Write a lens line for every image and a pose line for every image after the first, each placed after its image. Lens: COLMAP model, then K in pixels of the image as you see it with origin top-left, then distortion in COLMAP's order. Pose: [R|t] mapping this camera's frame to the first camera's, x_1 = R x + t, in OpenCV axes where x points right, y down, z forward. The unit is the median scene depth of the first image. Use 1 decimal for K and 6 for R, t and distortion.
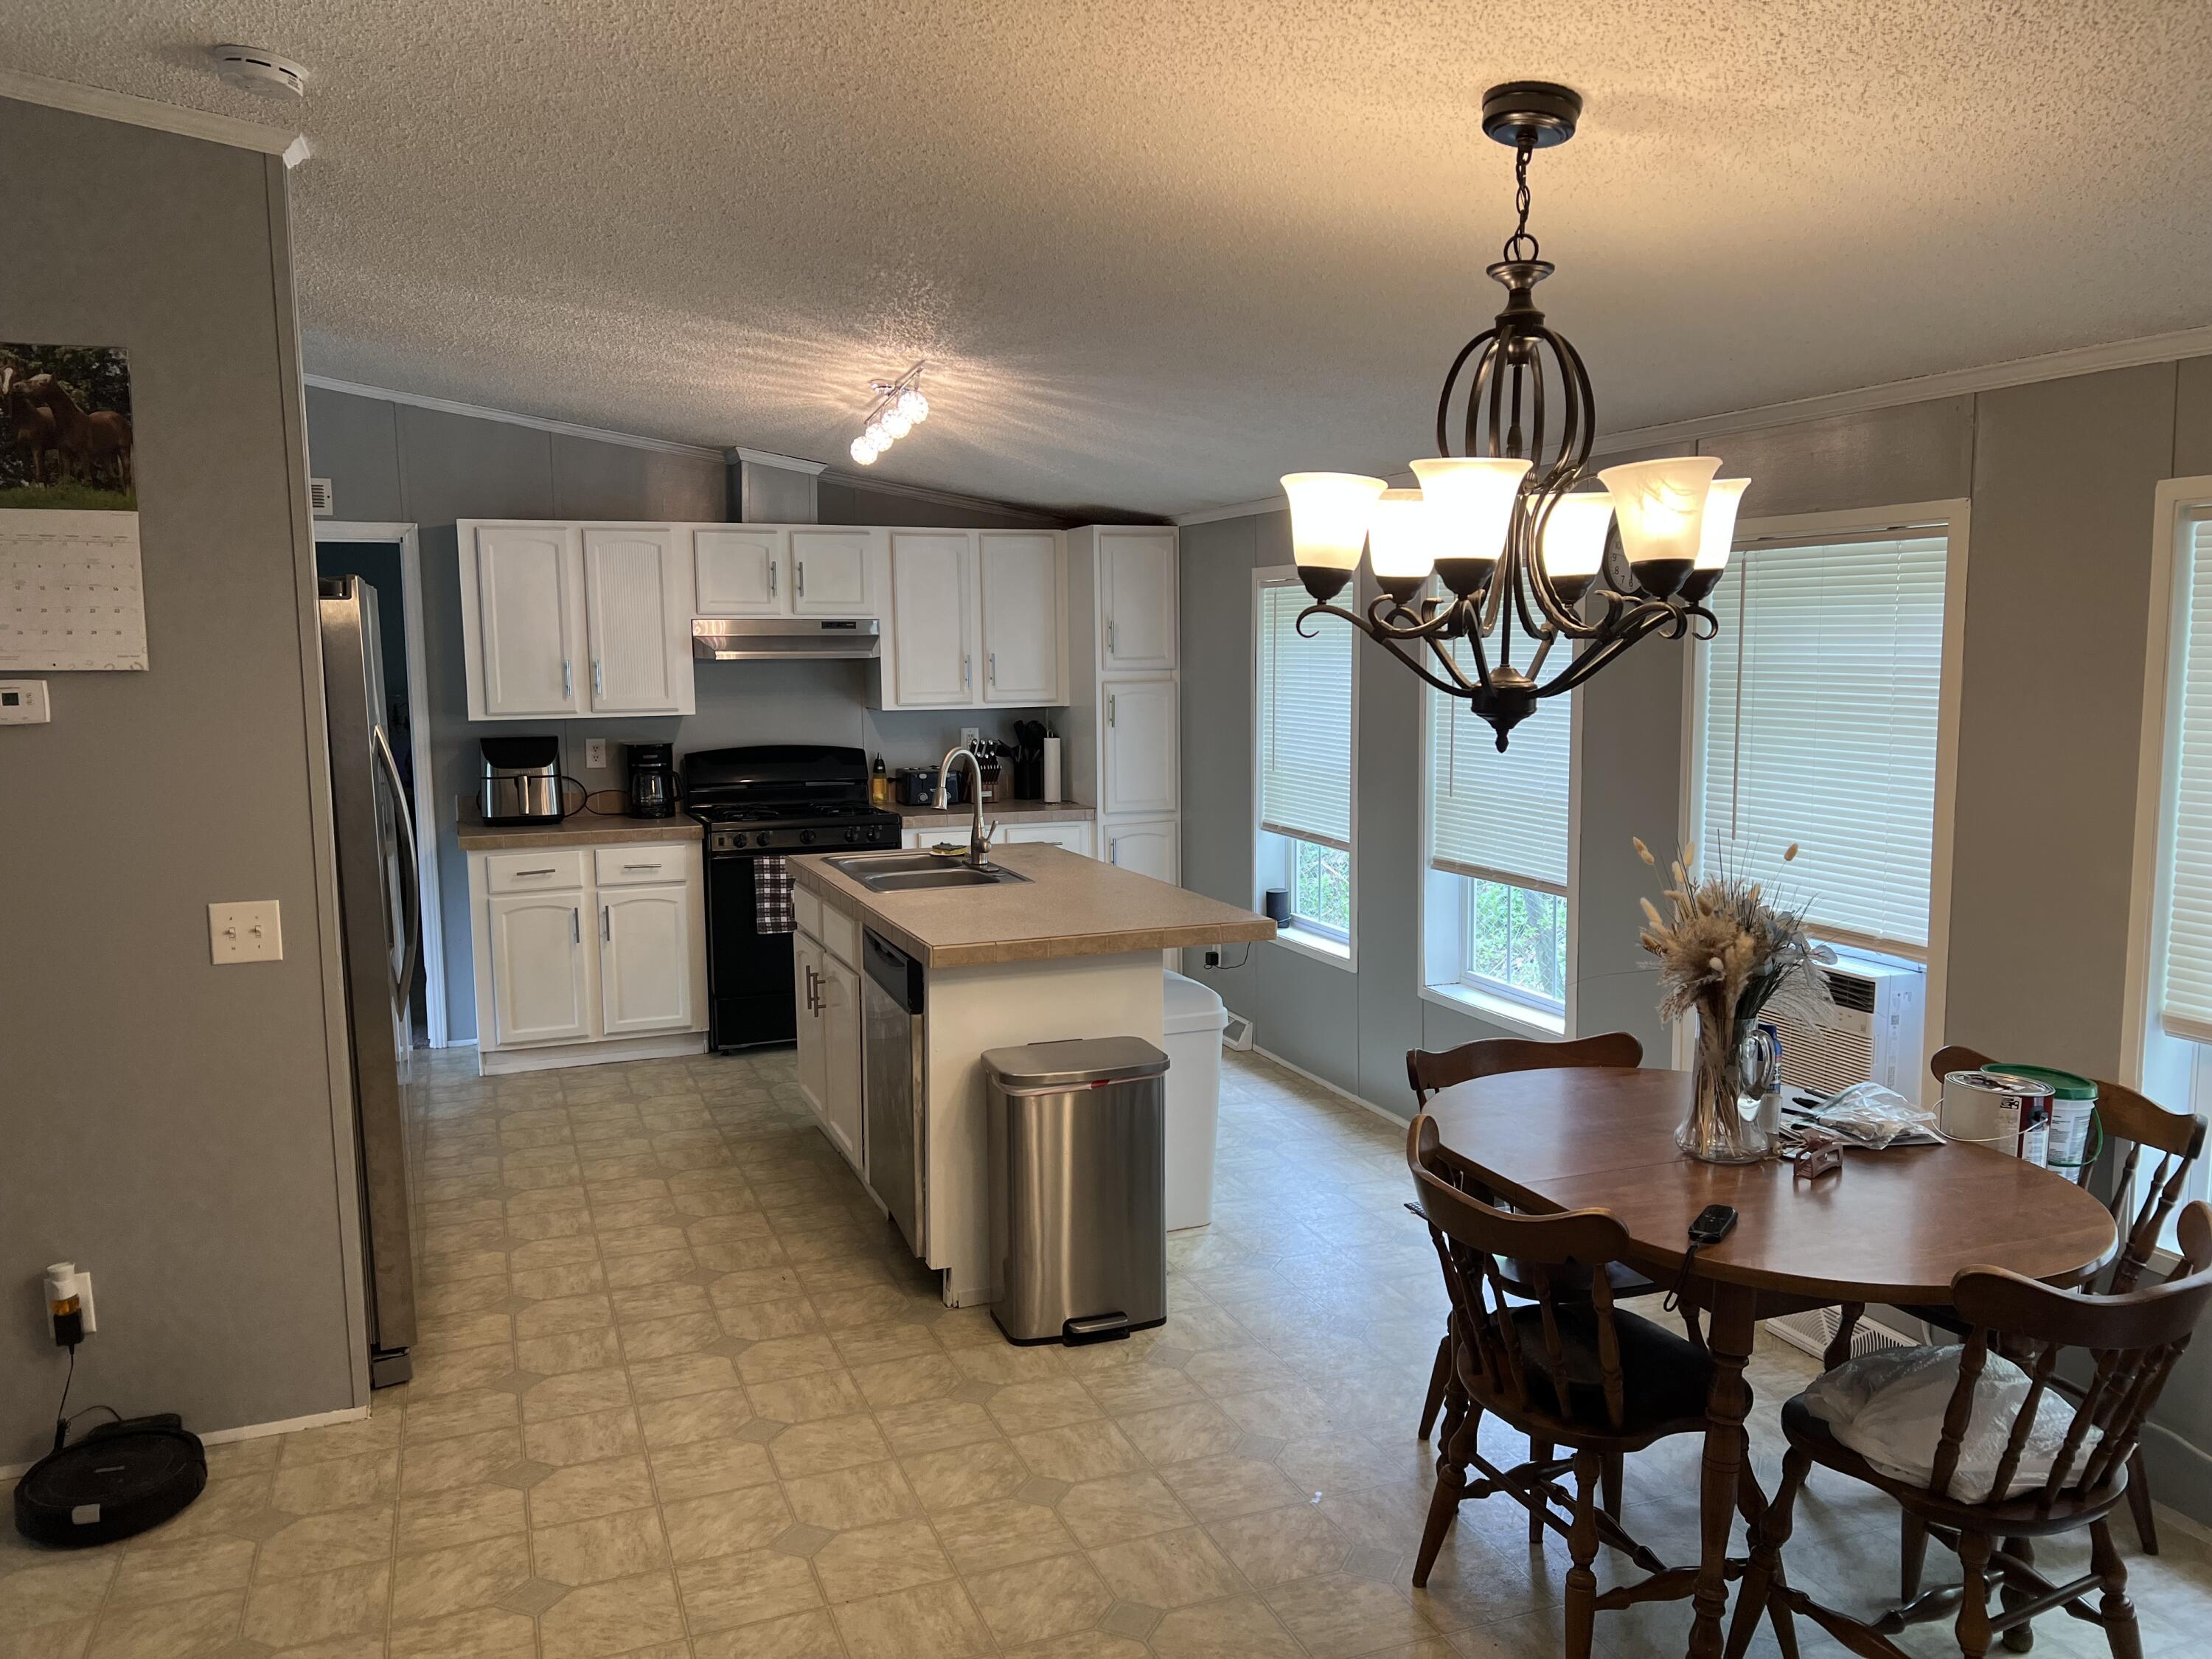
lens RADIAL K [[1668.9, 0, 1109.8], [0, 1668.9, 828.4], [0, 0, 1]] dist [0.002733, 0.000064]
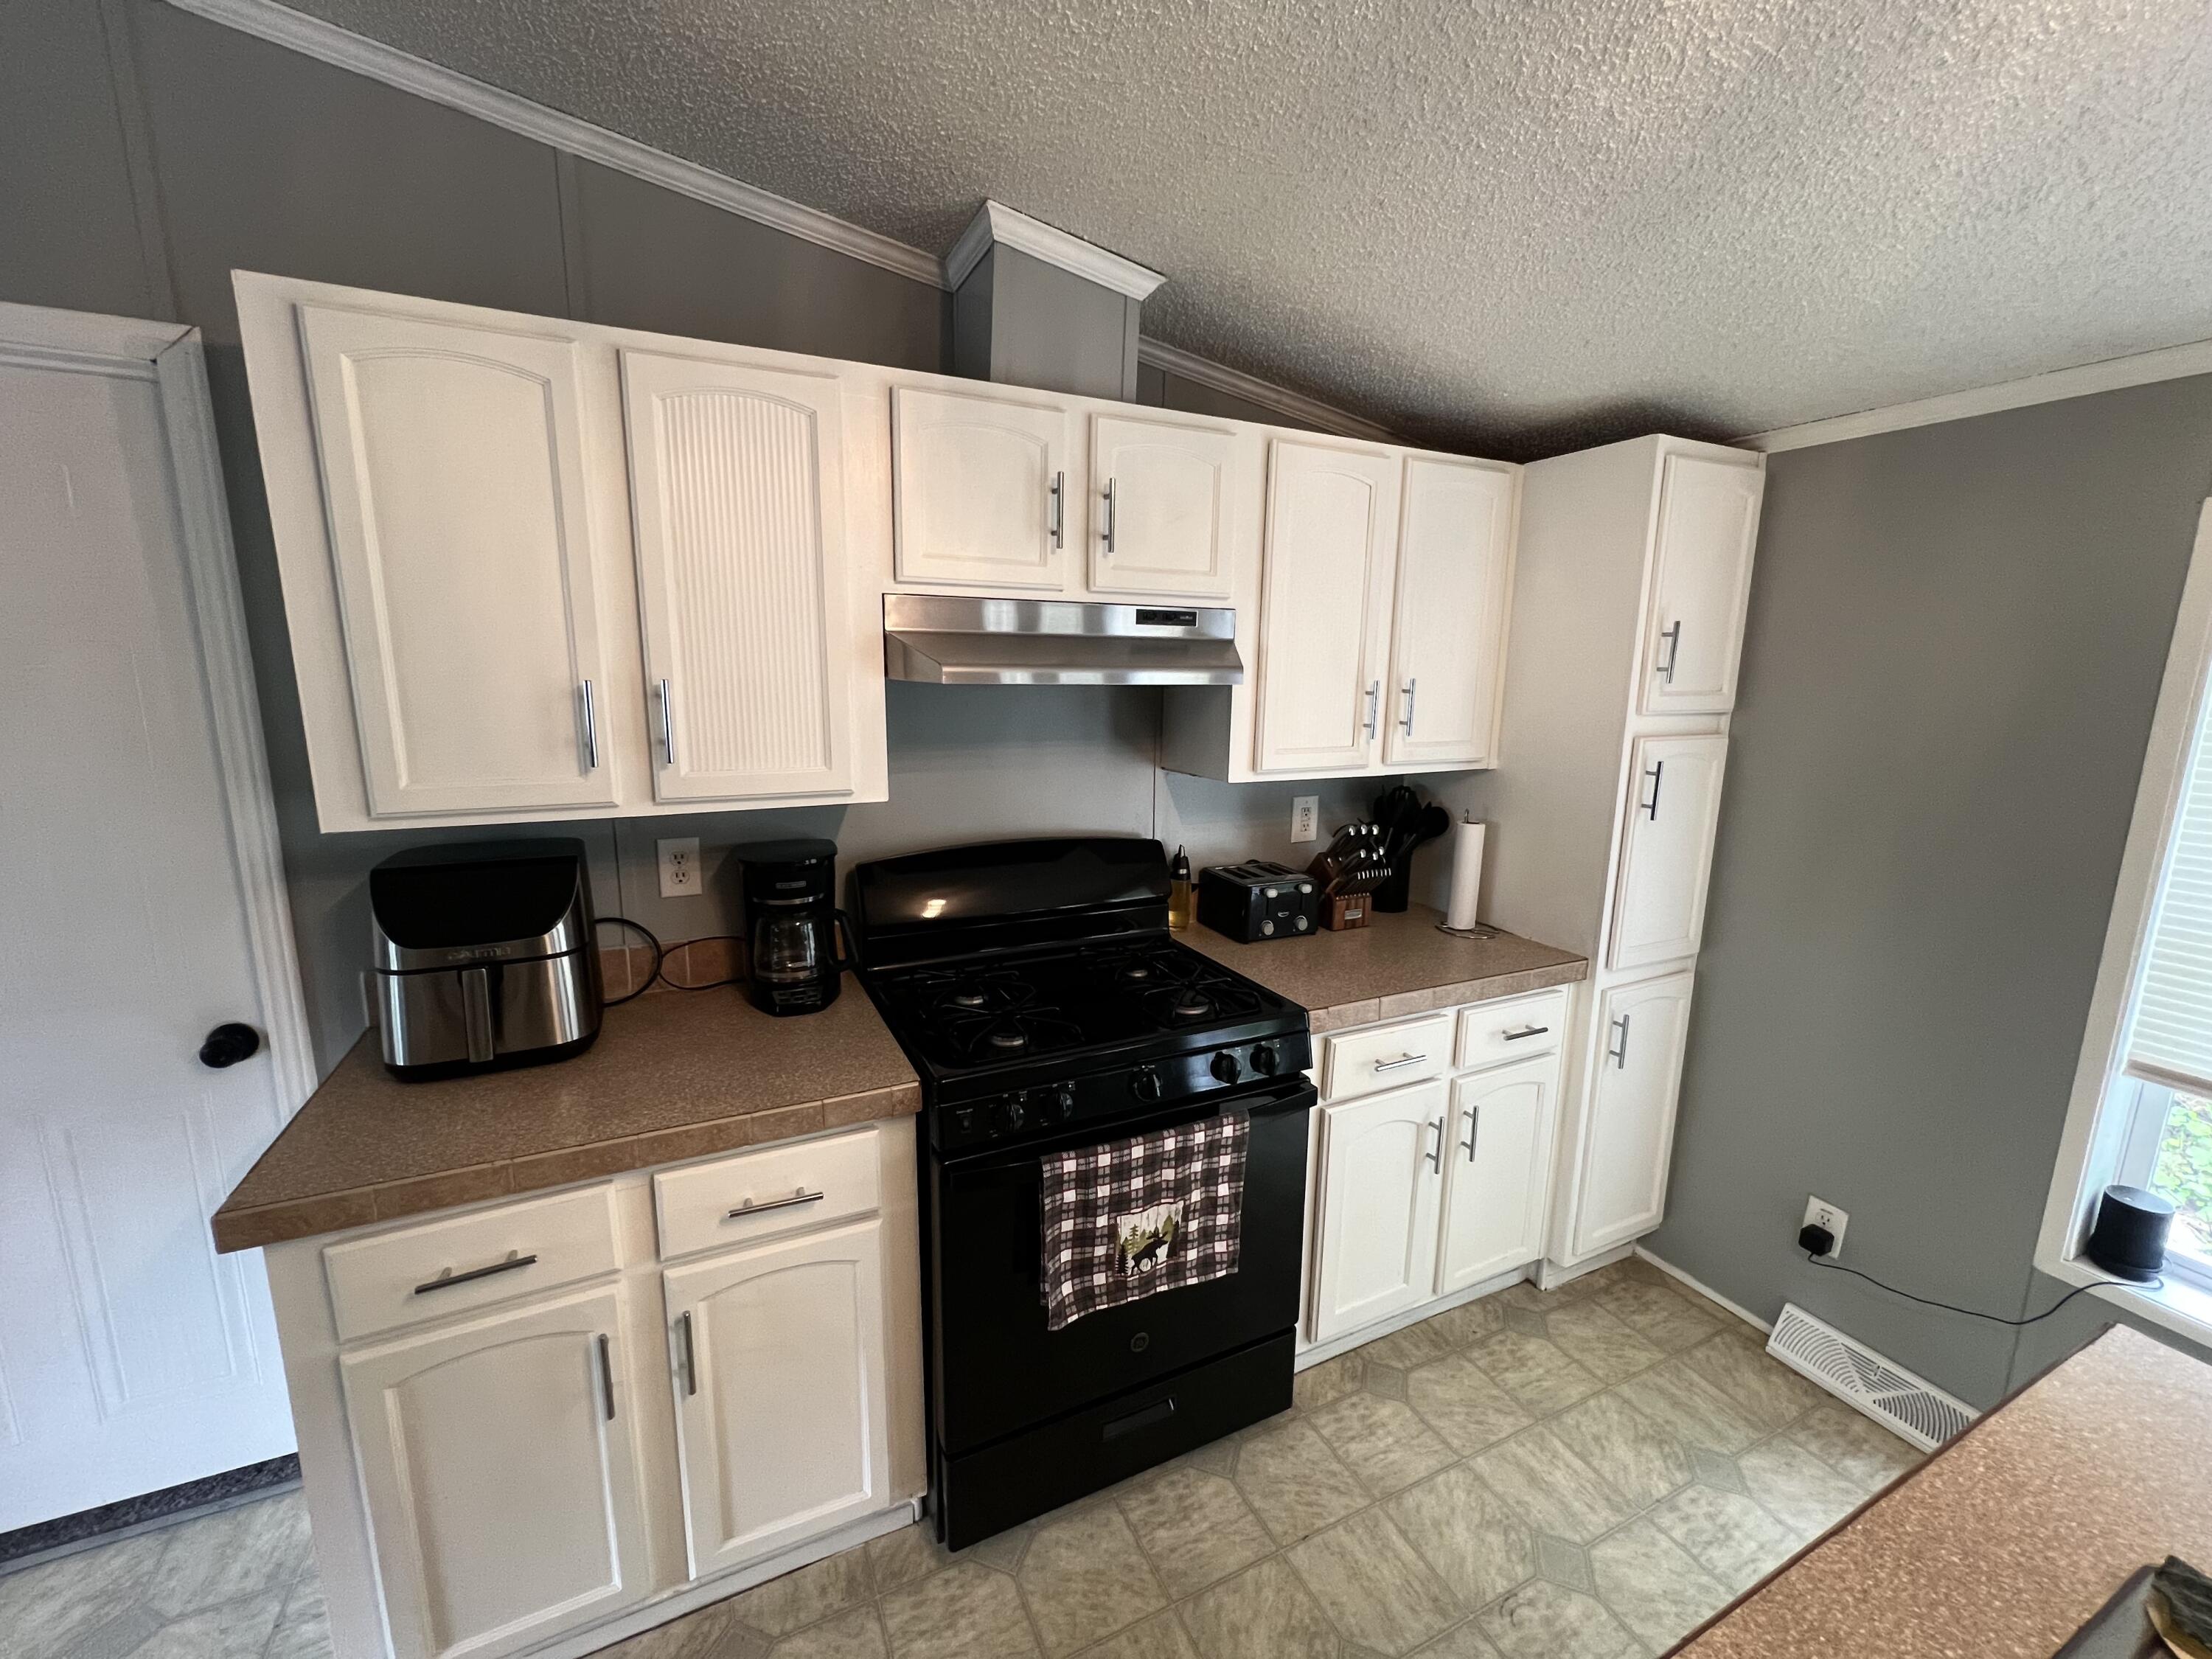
lens RADIAL K [[887.7, 0, 1067.1], [0, 887.7, 830.4], [0, 0, 1]] dist [0.000210, 0.000007]
pose [[0.999114, 0.011909, 0.040376, -0.208495], [-0.014868, 0.997162, 0.073805, -0.079457], [-0.039382, -0.074340, 0.996455, 0.750747]]
